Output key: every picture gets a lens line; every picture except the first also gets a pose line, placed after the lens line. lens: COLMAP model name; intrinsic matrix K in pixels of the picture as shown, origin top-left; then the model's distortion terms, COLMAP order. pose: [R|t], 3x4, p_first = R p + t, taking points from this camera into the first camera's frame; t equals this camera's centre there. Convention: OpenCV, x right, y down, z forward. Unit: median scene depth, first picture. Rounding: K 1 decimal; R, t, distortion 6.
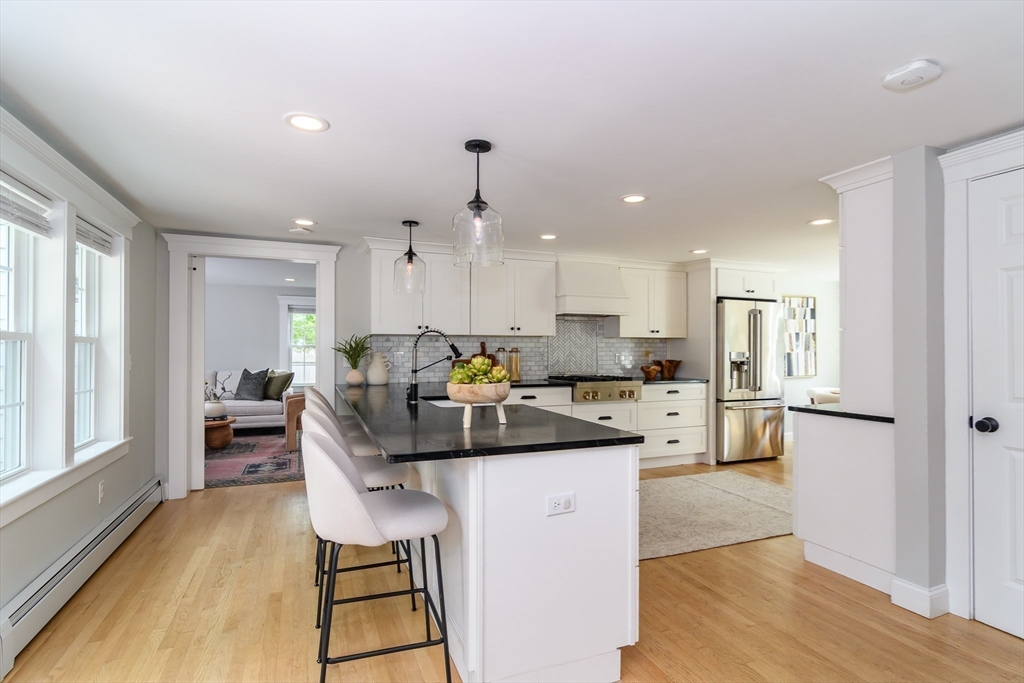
lens RADIAL K [[505.1, 0, 515.2], [0, 505.1, 345.5], [0, 0, 1]] dist [-0.020229, -0.000289]
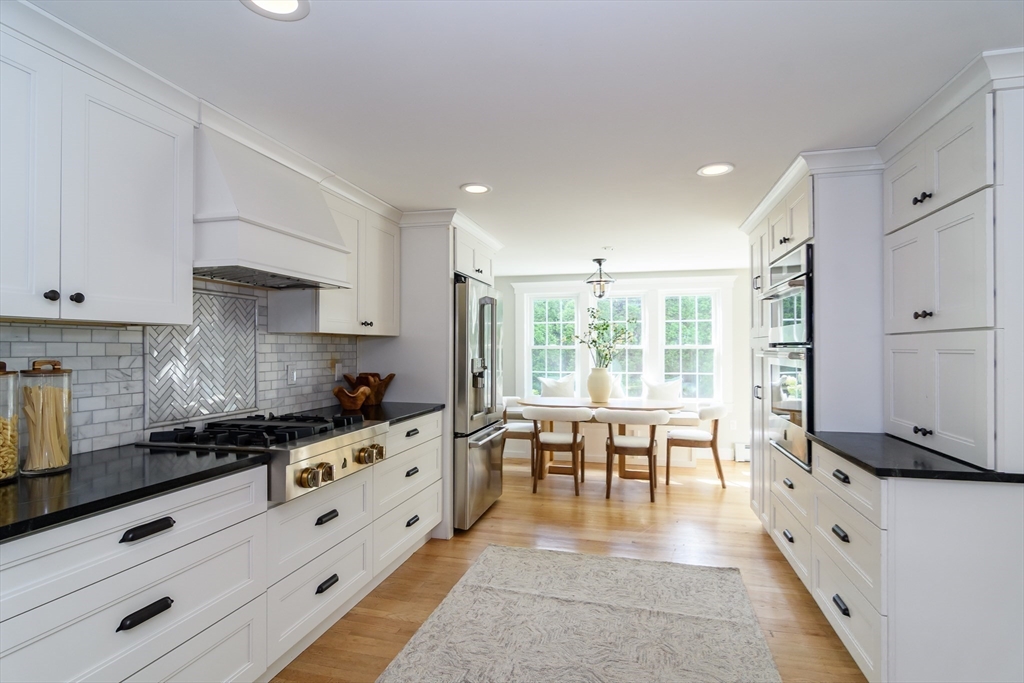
lens RADIAL K [[505.1, 0, 507.1], [0, 505.1, 348.1], [0, 0, 1]] dist [-0.020229, -0.000289]
pose [[0.600955, -0.002301, 0.799280, -0.066886], [-0.004941, 0.999966, 0.006594, -0.005580], [-0.799268, -0.007912, 0.600923, 0.540235]]
